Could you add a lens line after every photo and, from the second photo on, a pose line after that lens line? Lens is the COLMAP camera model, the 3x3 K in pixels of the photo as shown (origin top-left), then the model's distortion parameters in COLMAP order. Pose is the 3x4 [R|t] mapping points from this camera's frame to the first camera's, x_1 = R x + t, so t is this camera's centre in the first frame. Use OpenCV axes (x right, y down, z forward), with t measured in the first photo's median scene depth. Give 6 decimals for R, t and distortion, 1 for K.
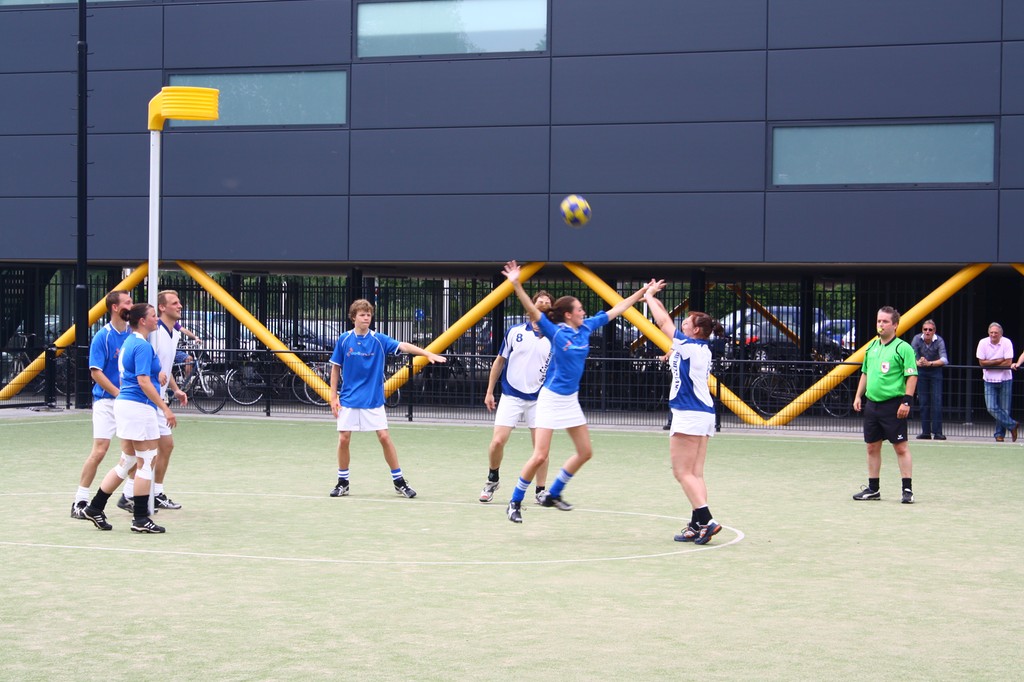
lens RADIAL K [[2589.8, 0, 505.0], [0, 2589.8, 338.5], [0, 0, 1]] dist [0.109083, 0.000000]
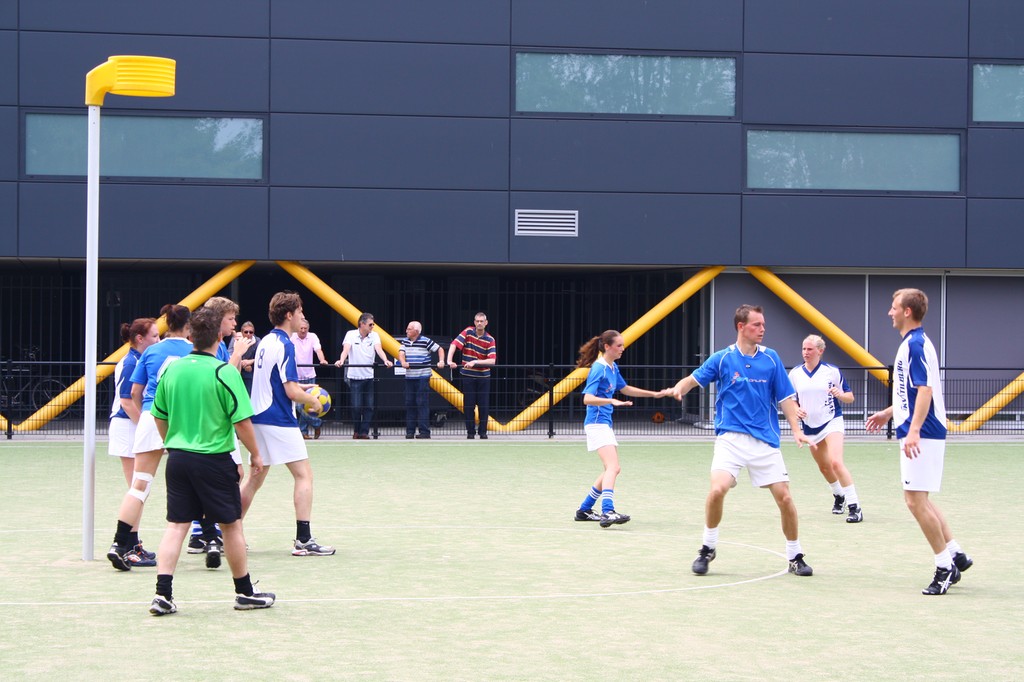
lens RADIAL K [[2589.8, 0, 525.7], [0, 2589.8, 319.4], [0, 0, 1]] dist [0.109083, 0.000000]
pose [[0.809480, -0.006627, 0.587109, -0.429262], [0.008291, 0.999966, -0.000143, -0.007398], [-0.587088, 0.004984, 0.809508, 0.189950]]
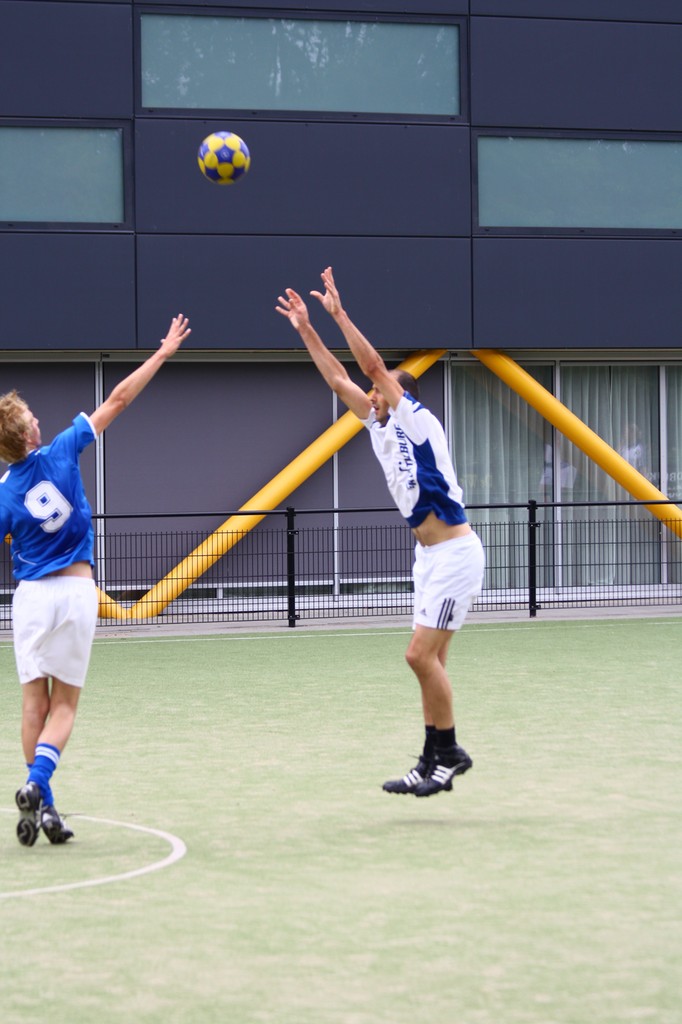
lens RADIAL K [[4589.7, 0, 341.0], [0, 4589.7, 511.7], [0, 0, 1]] dist [-0.455601, 0.000000]
pose [[0.574028, -0.035397, 0.818070, -0.788390], [0.030913, 0.999290, 0.021547, -0.013850], [-0.818252, 0.012920, 0.574714, 0.359803]]
